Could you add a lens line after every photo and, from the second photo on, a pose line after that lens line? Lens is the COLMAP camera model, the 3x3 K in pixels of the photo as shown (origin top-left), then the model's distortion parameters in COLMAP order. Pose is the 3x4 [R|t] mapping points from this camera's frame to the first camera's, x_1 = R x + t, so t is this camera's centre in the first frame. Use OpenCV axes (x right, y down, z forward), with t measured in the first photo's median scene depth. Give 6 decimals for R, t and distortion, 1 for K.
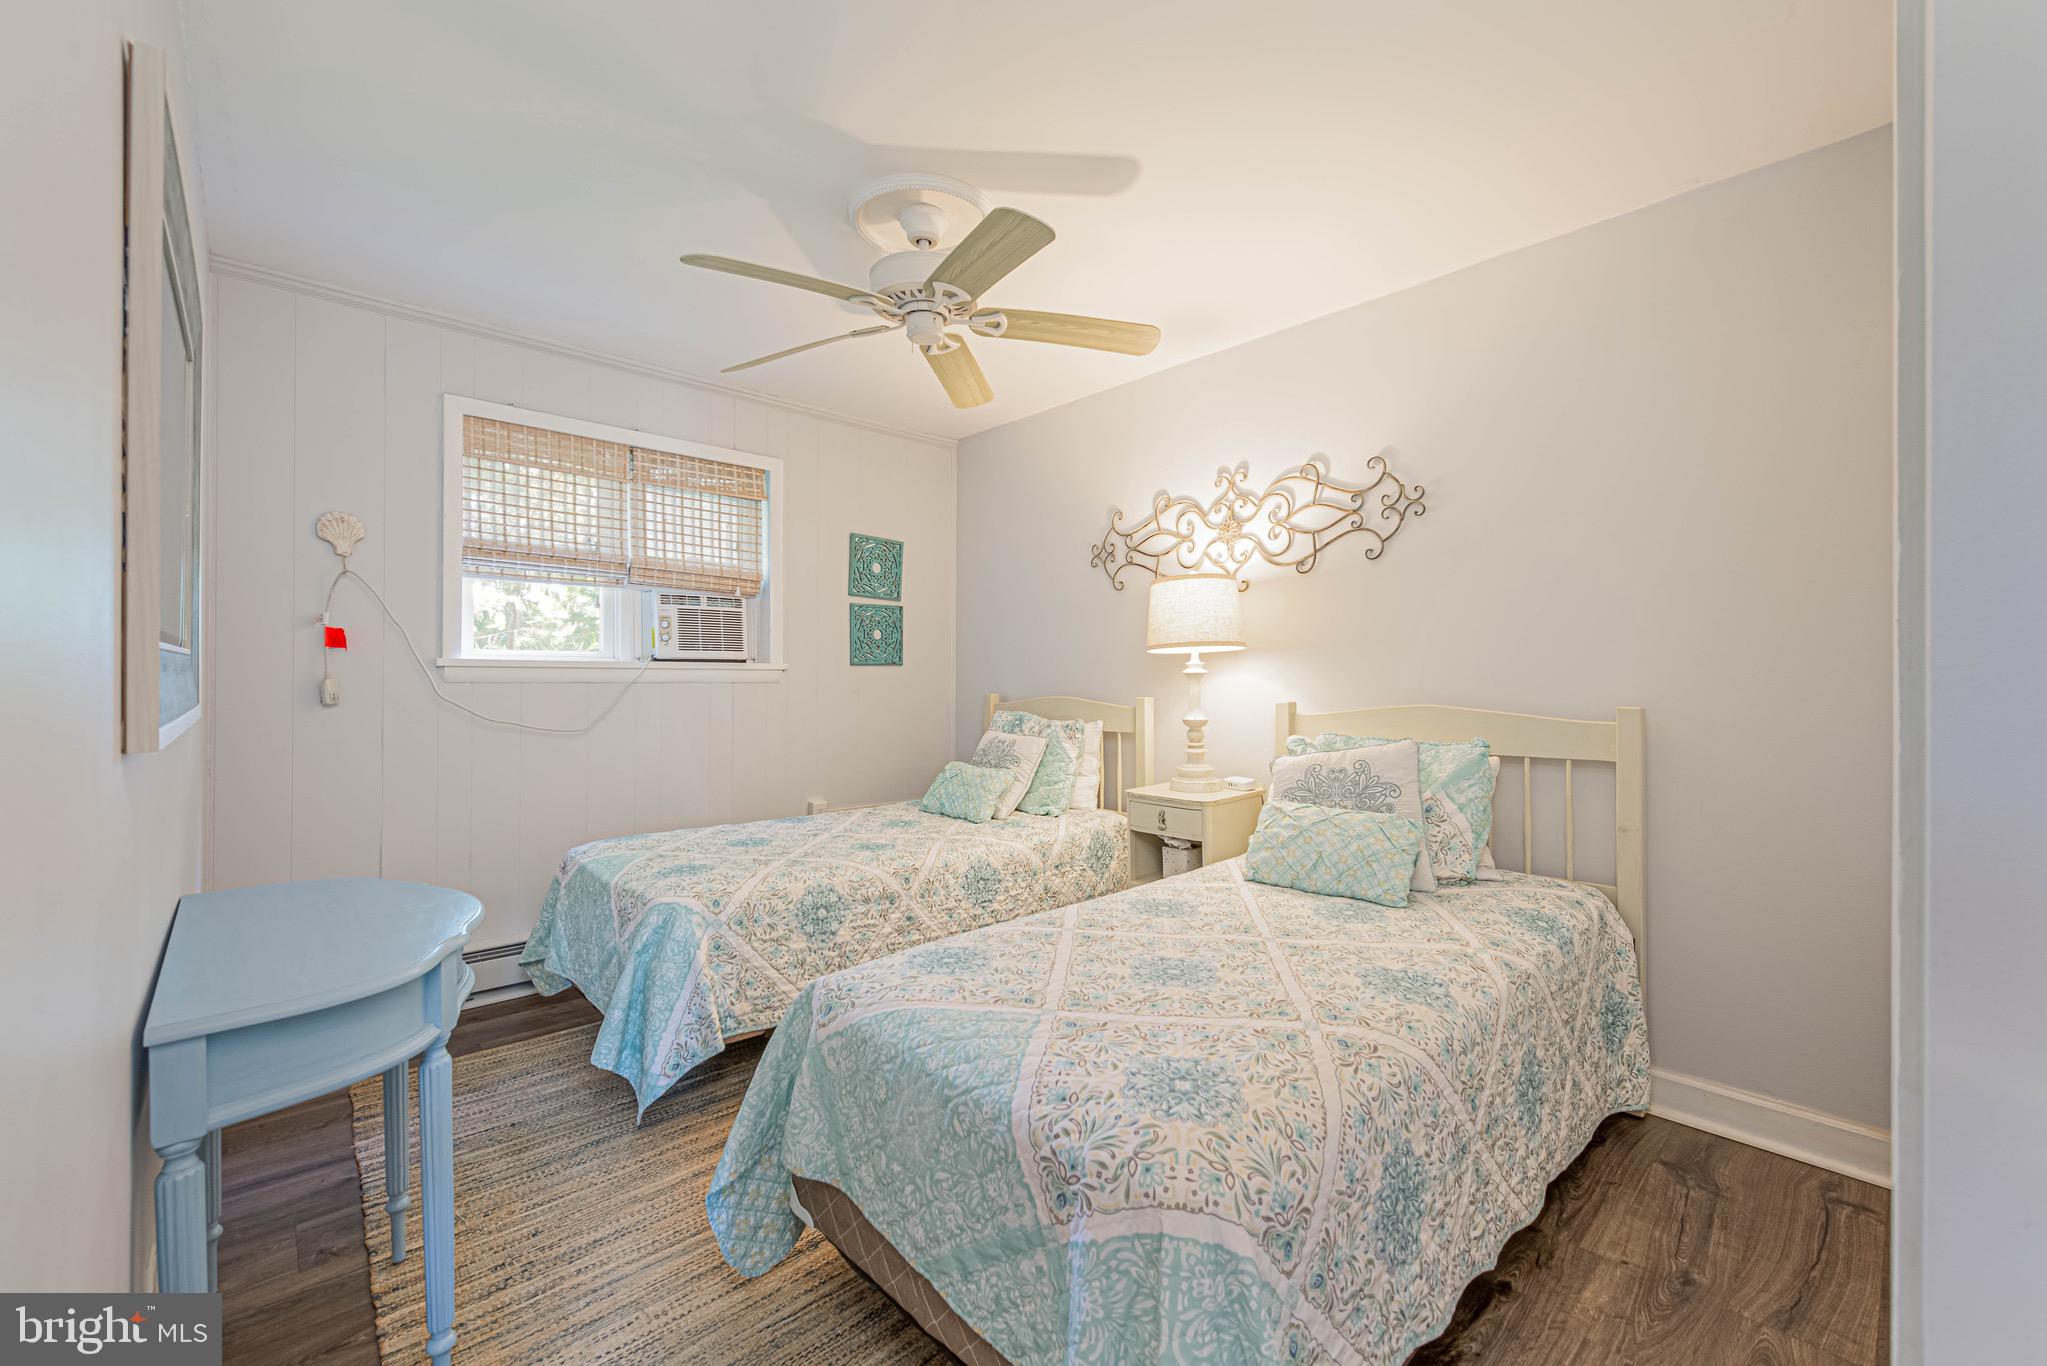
lens RADIAL K [[812.9, 0, 1027.5], [0, 812.9, 686.7], [0, 0, 1]] dist [0.015003, -0.005090]
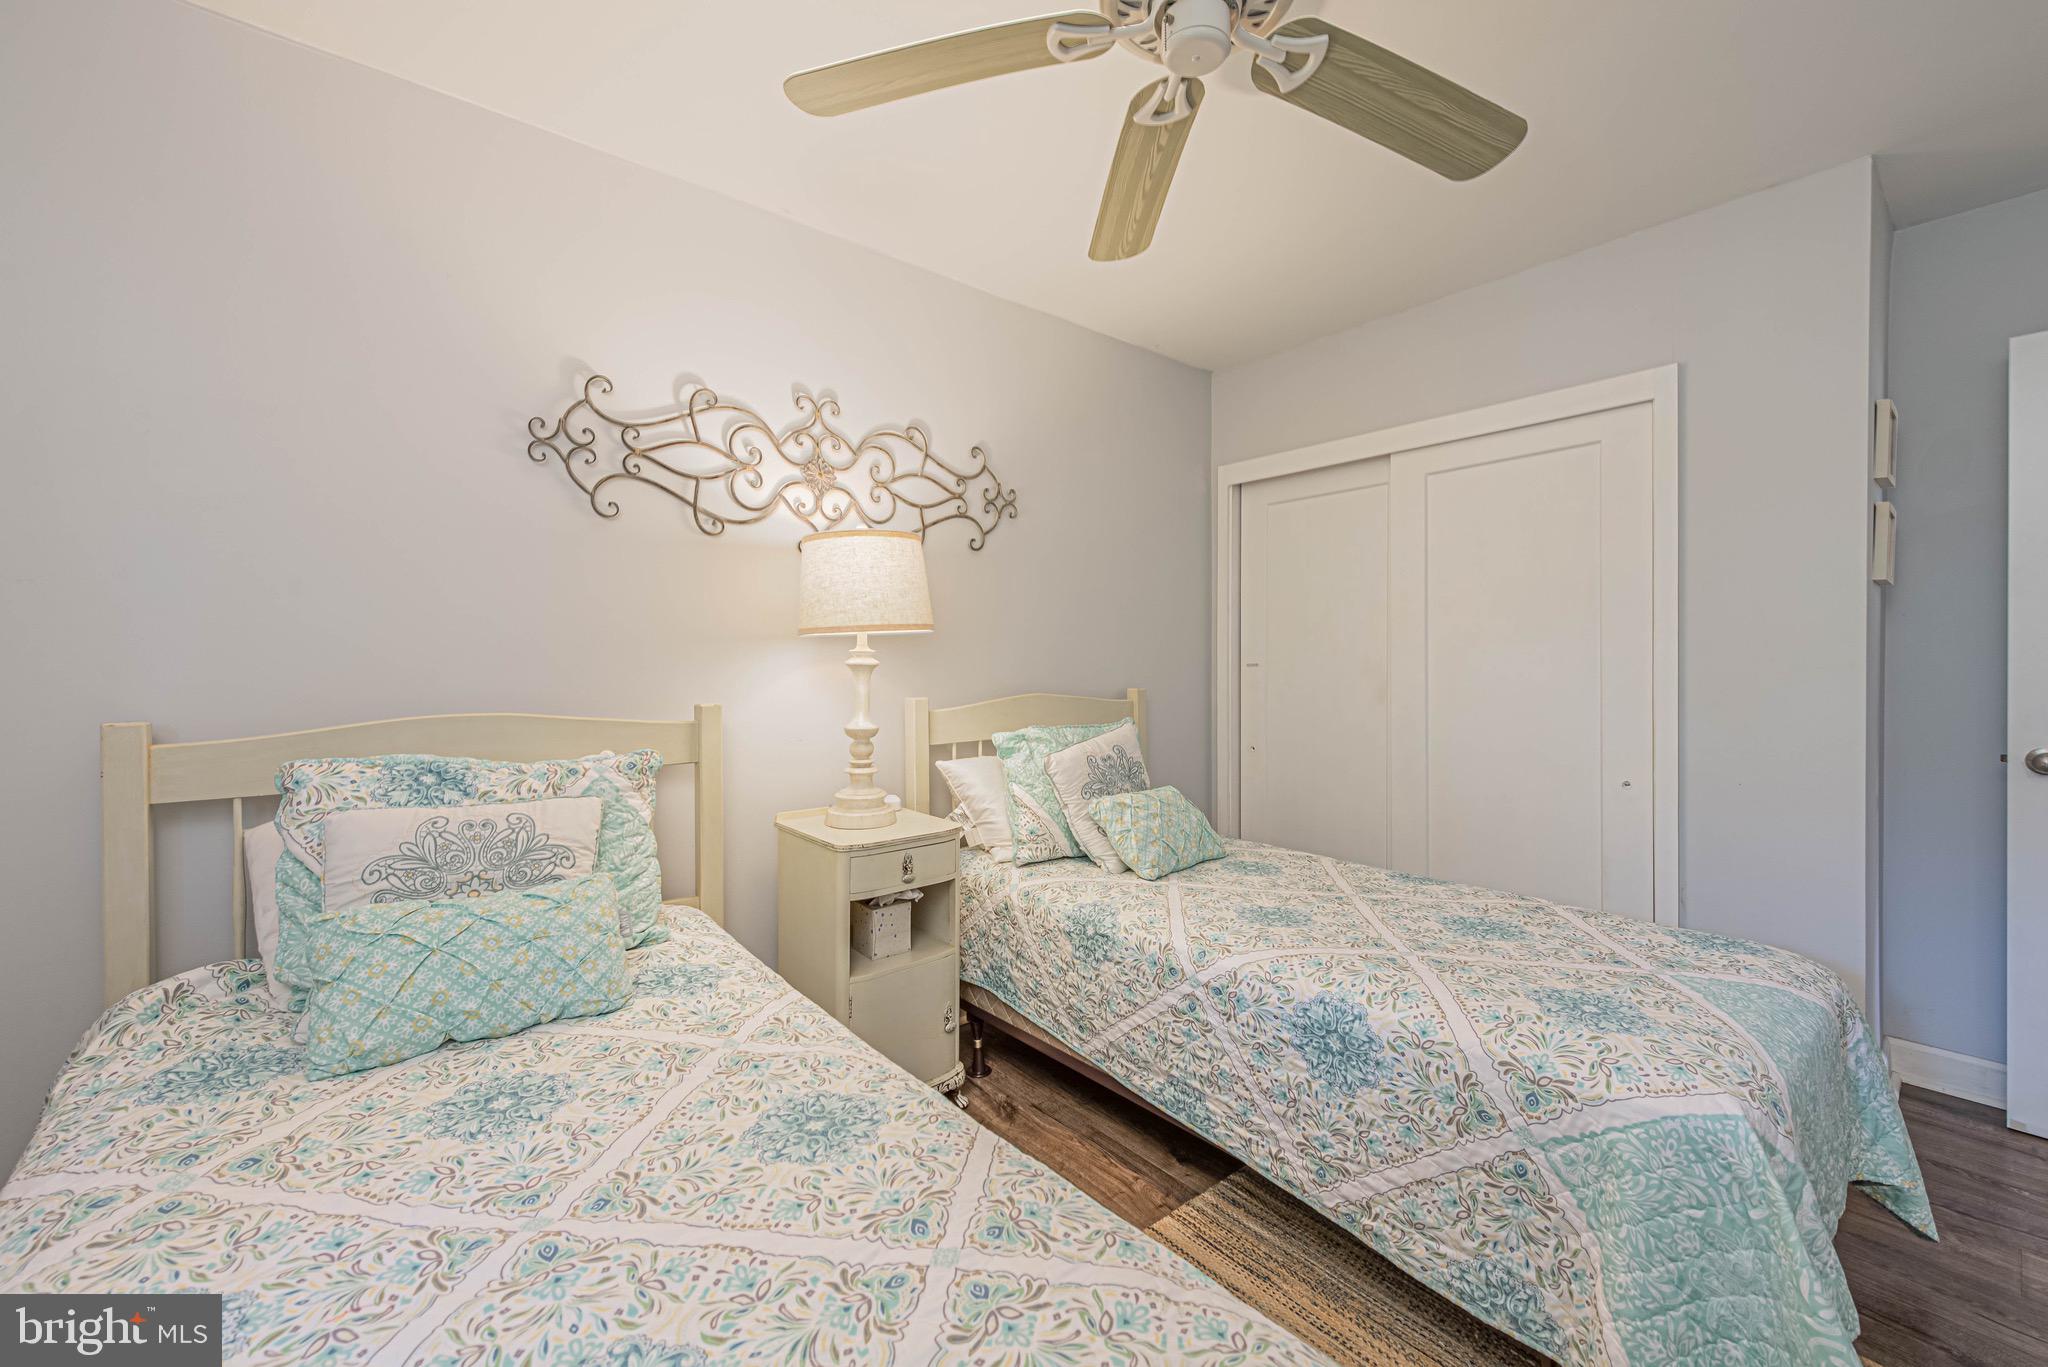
lens RADIAL K [[819.2, 0, 1024.0], [0, 819.2, 683.5], [0, 0, 1]] dist [0.017277, -0.005295]
pose [[0.086066, -0.014698, 0.996181, -0.493916], [0.017393, 0.999761, 0.013248, -0.006264], [-0.996138, 0.016187, 0.086302, 0.752395]]
